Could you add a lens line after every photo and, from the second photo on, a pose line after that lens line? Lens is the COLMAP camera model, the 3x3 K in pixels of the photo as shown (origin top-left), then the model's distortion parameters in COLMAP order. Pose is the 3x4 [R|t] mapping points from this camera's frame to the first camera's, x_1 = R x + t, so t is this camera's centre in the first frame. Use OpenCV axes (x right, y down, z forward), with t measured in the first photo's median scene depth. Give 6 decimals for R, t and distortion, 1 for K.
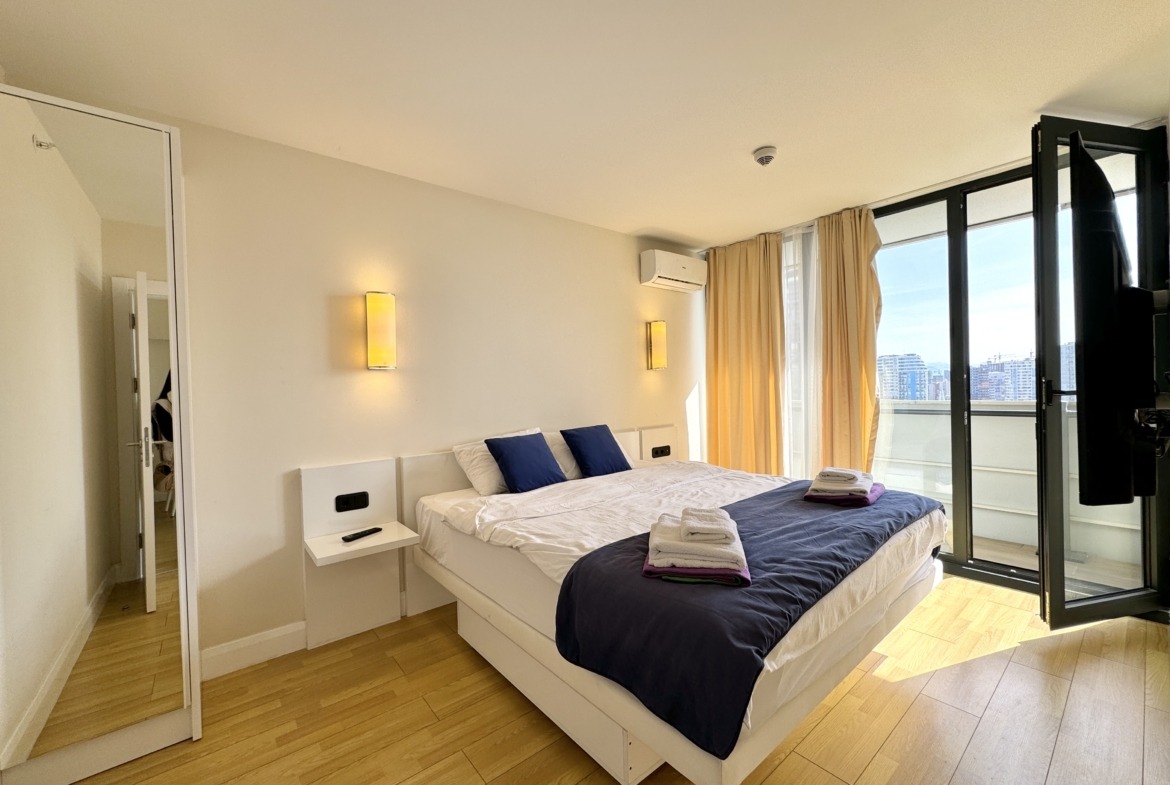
lens RADIAL K [[468.4, 0, 585.0], [0, 468.4, 392.5], [0, 0, 1]] dist [-0.001925, -0.000036]
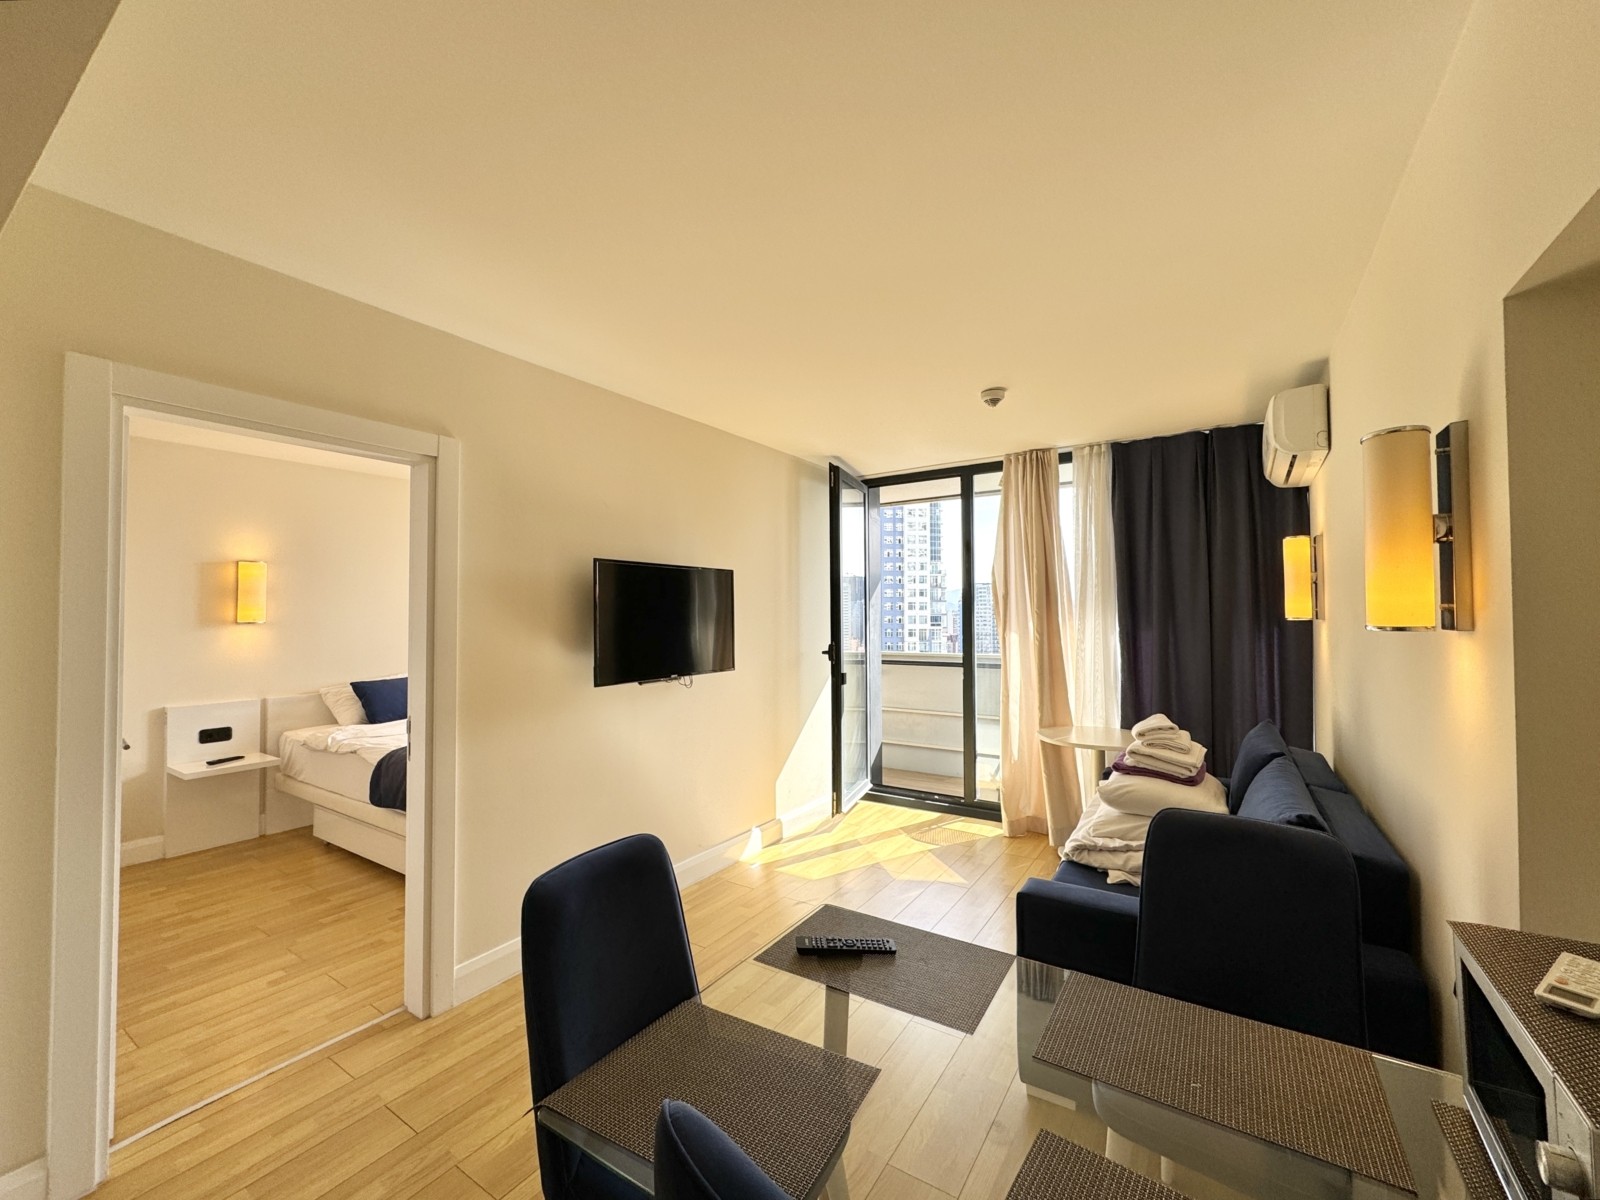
lens RADIAL K [[651.8, 0, 800.0], [0, 651.8, 600.0], [0, 0, 1]] dist [-0.002305, -0.000073]
pose [[0.953324, 0.030127, 0.300442, 0.410284], [-0.019792, 0.999105, -0.037388, -0.077604], [-0.301299, 0.029696, 0.953067, -1.029675]]
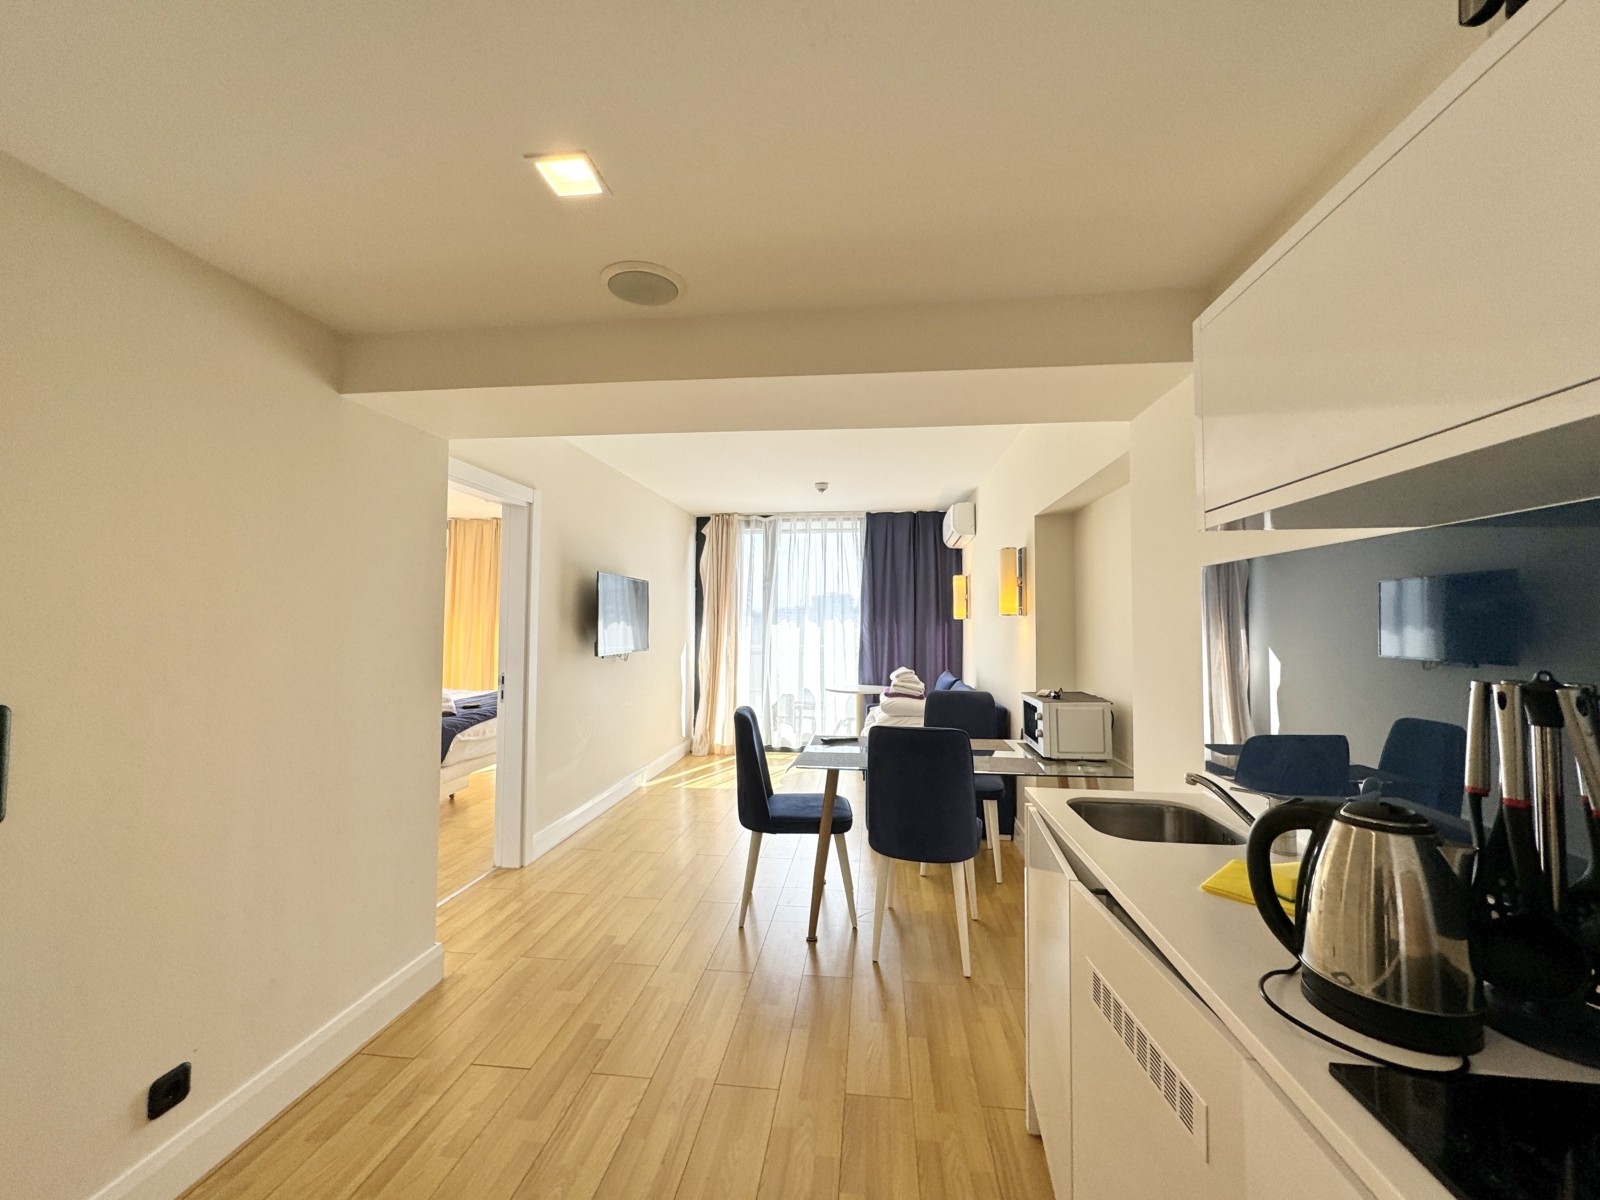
lens RADIAL K [[629.0, 0, 800.0], [0, 629.0, 600.0], [0, 0, 1]] dist [0.000727, 0.000050]
pose [[0.720422, 0.055466, 0.691315, -0.353374], [-0.022975, 0.998158, -0.056143, -0.029950], [-0.693156, 0.024564, 0.720369, -1.404814]]
